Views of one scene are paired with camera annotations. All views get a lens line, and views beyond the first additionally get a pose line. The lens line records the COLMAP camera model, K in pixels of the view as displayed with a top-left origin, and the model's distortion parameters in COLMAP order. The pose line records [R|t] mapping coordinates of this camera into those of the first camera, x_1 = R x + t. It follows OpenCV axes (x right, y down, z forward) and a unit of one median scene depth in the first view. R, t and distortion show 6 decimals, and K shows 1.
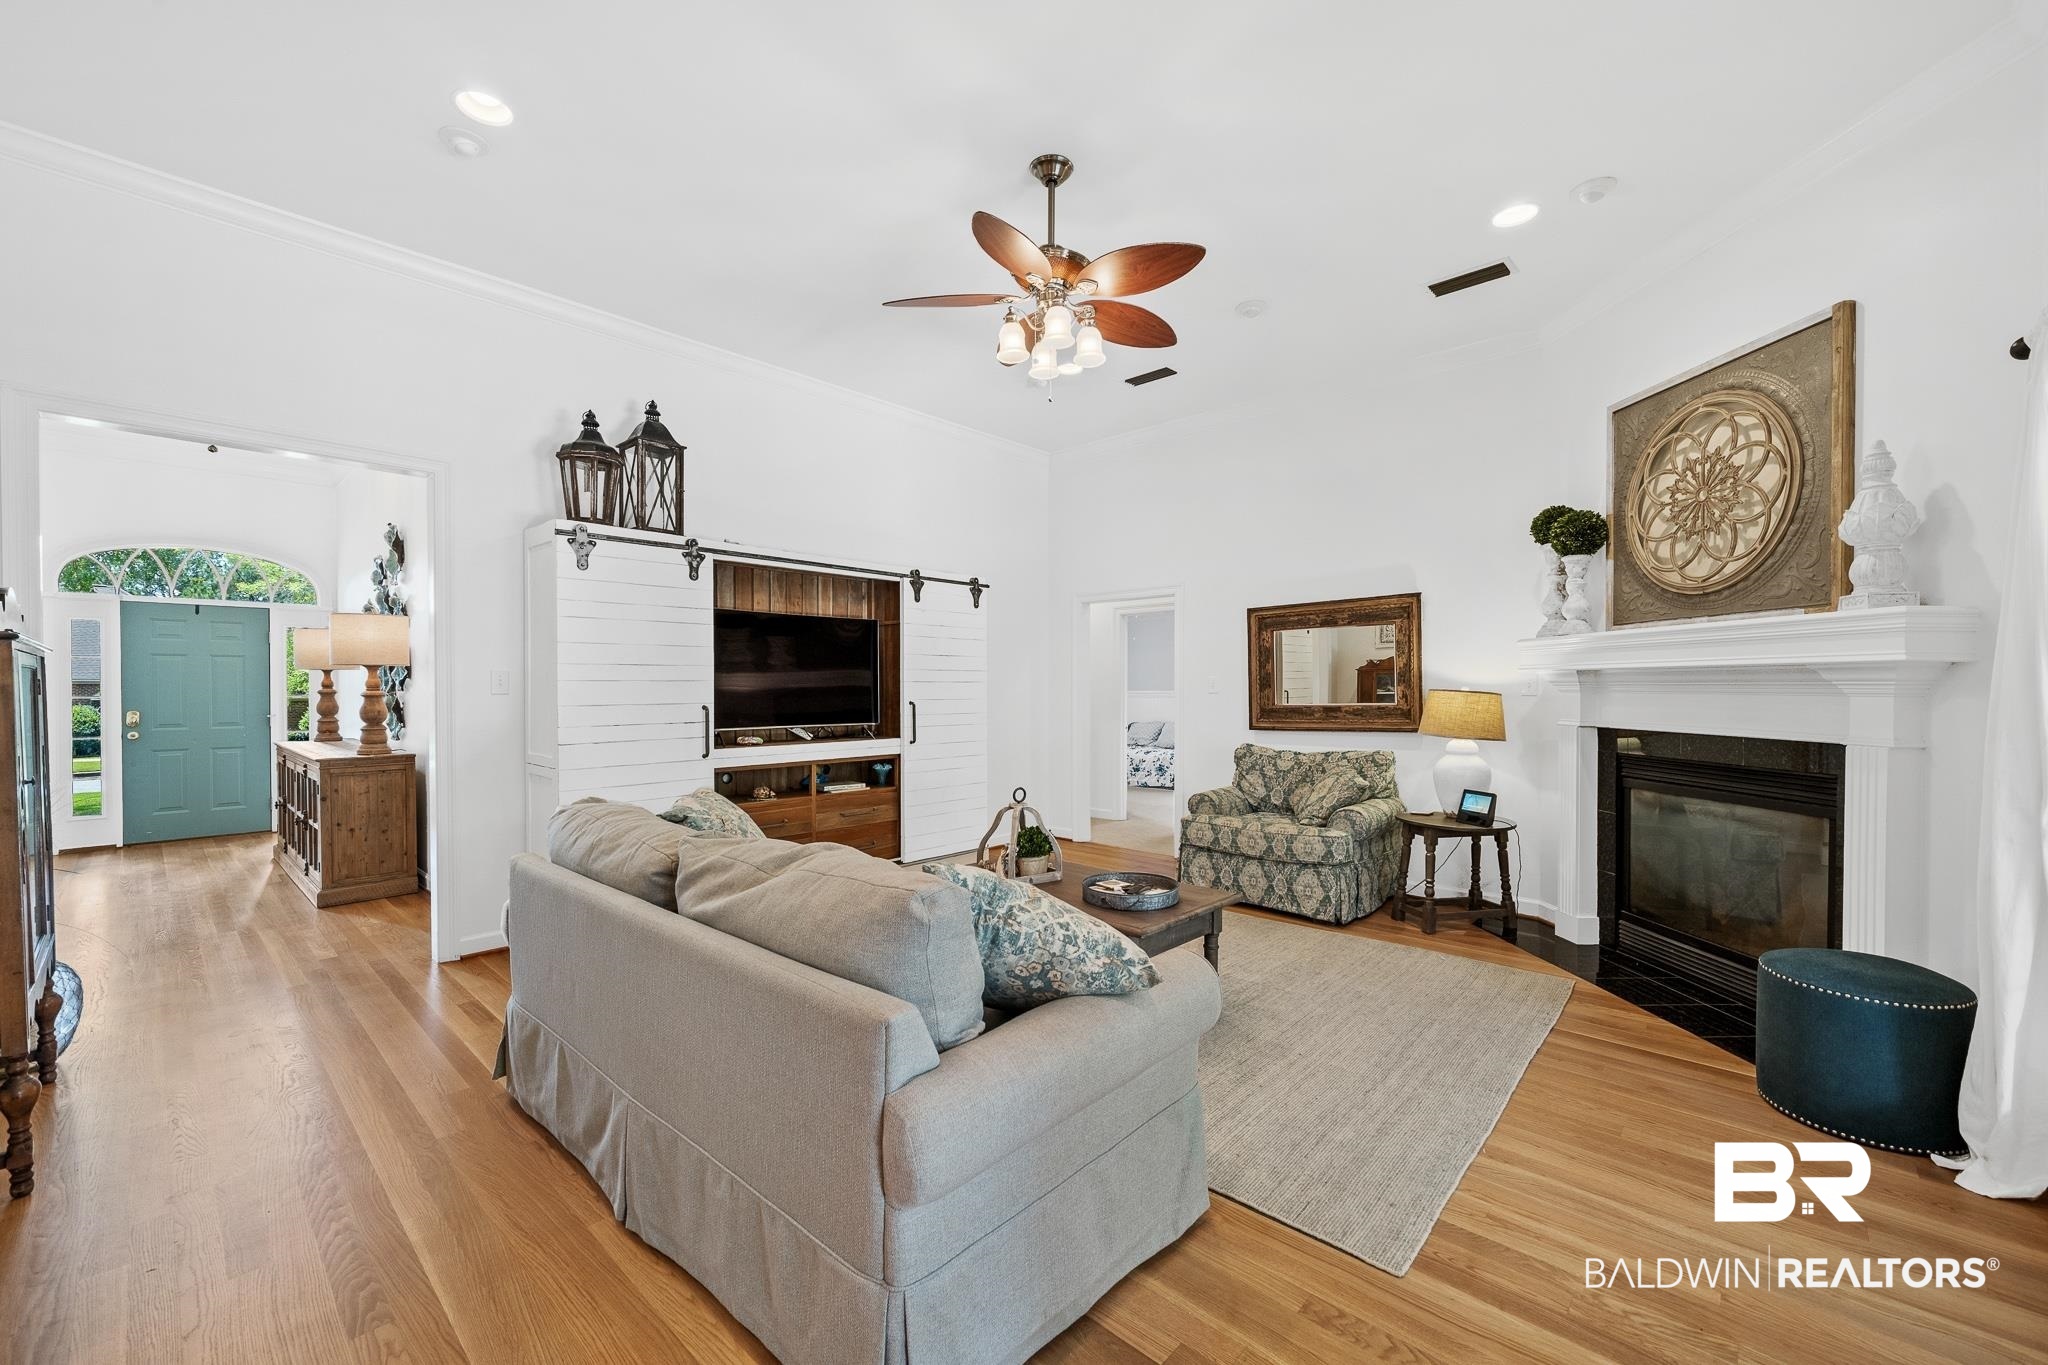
lens RADIAL K [[814.9, 0, 1022.8], [0, 814.9, 696.9], [0, 0, 1]] dist [-0.001061, -0.000299]
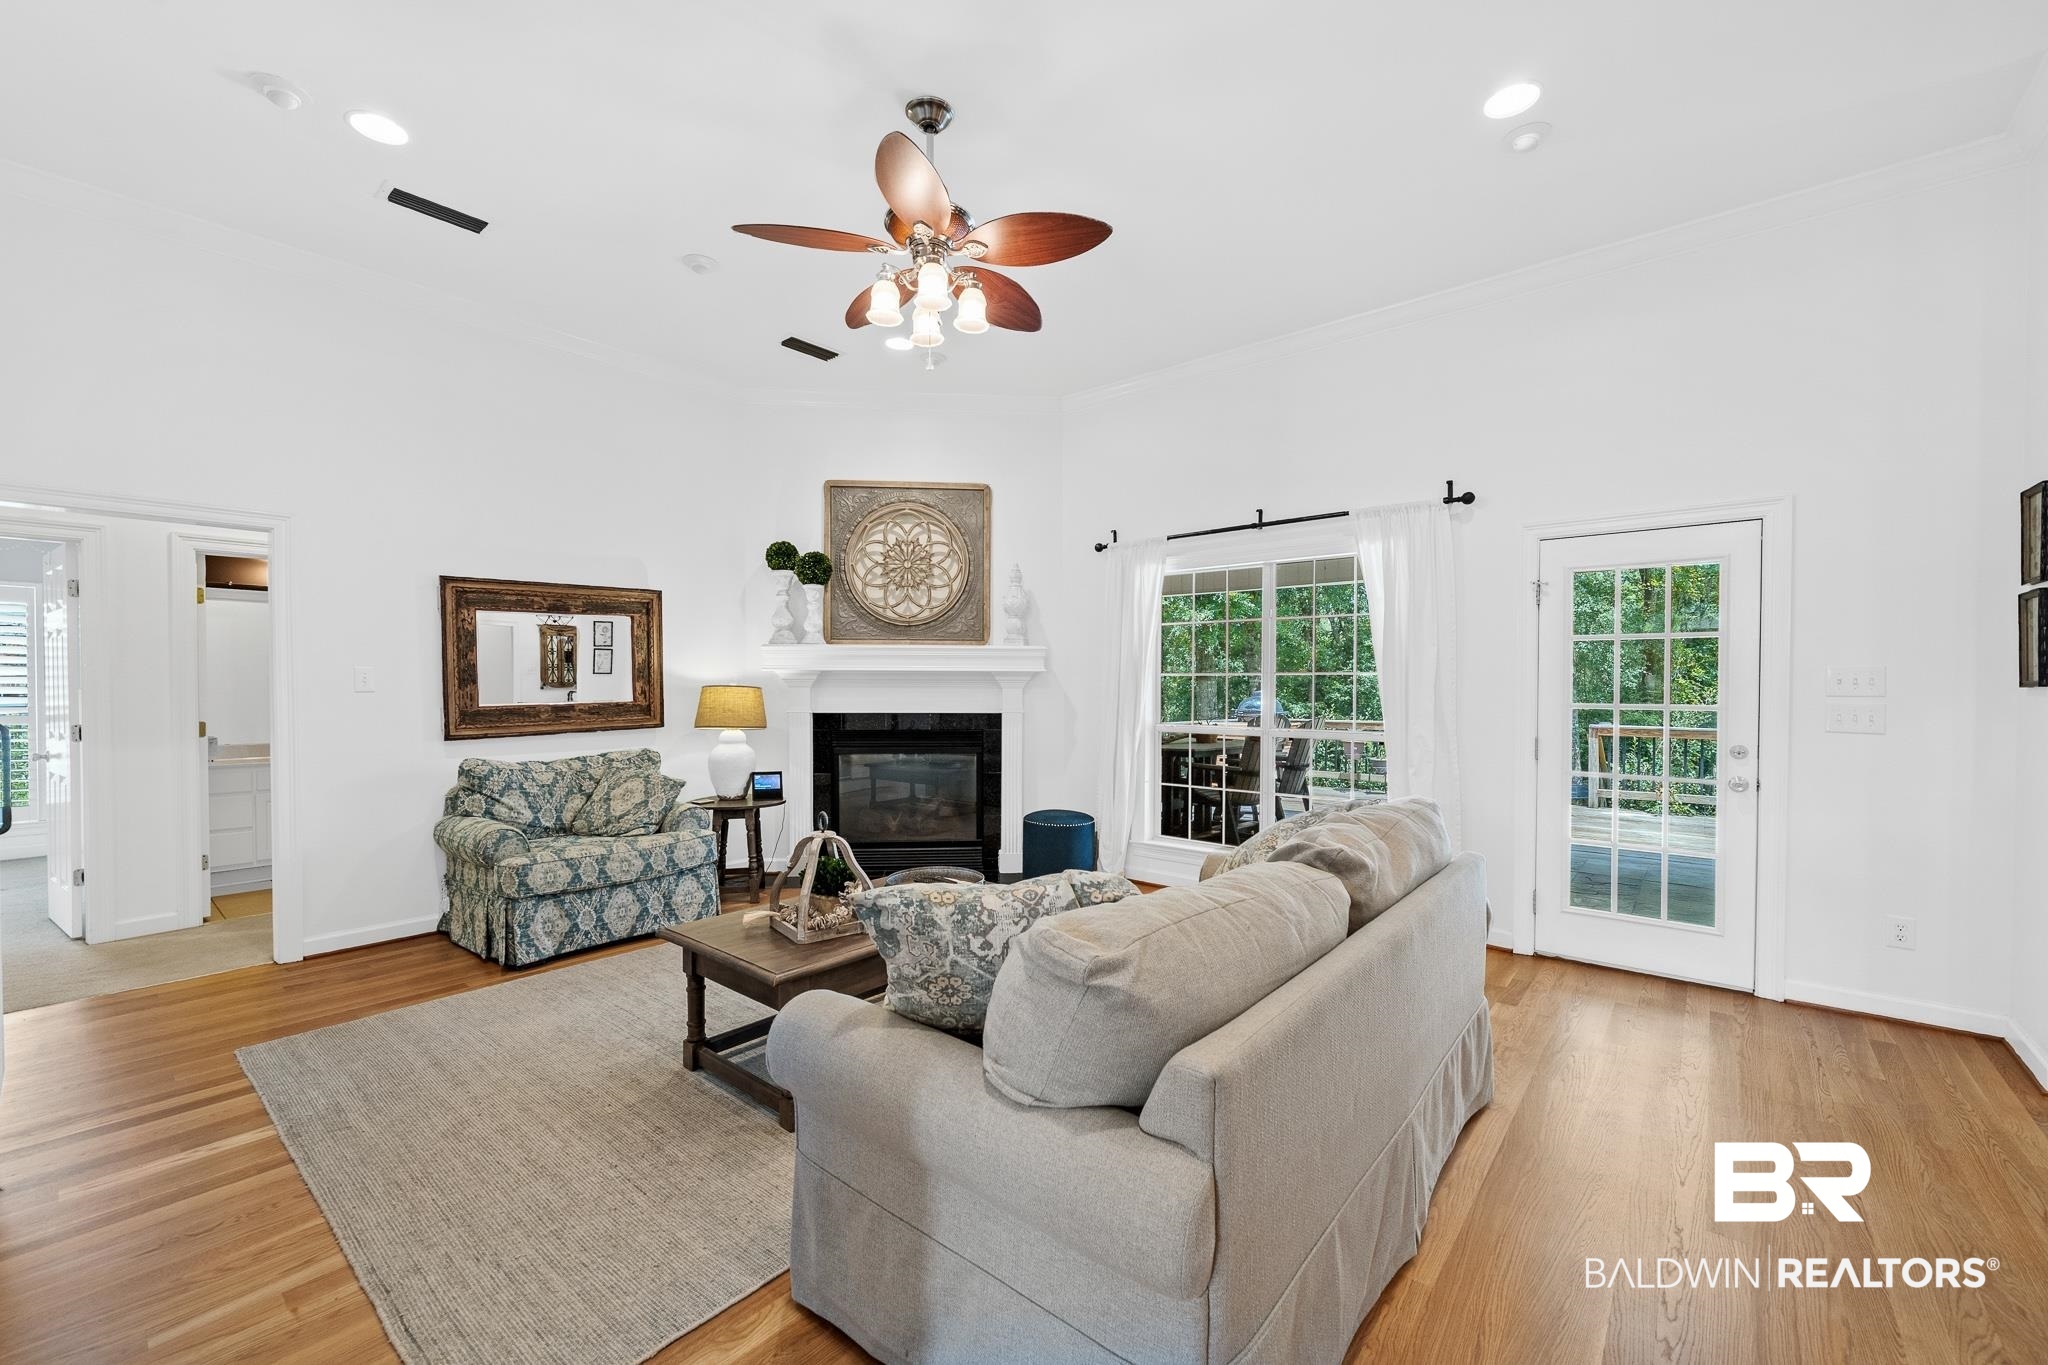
lens RADIAL K [[814.9, 0, 1034.8], [0, 814.9, 693.4], [0, 0, 1]] dist [-0.001061, -0.000299]
pose [[-0.045888, -0.007295, 0.998920, -0.578779], [0.011897, 0.999898, 0.007849, -0.002204], [-0.998876, 0.012244, -0.045796, 0.608037]]
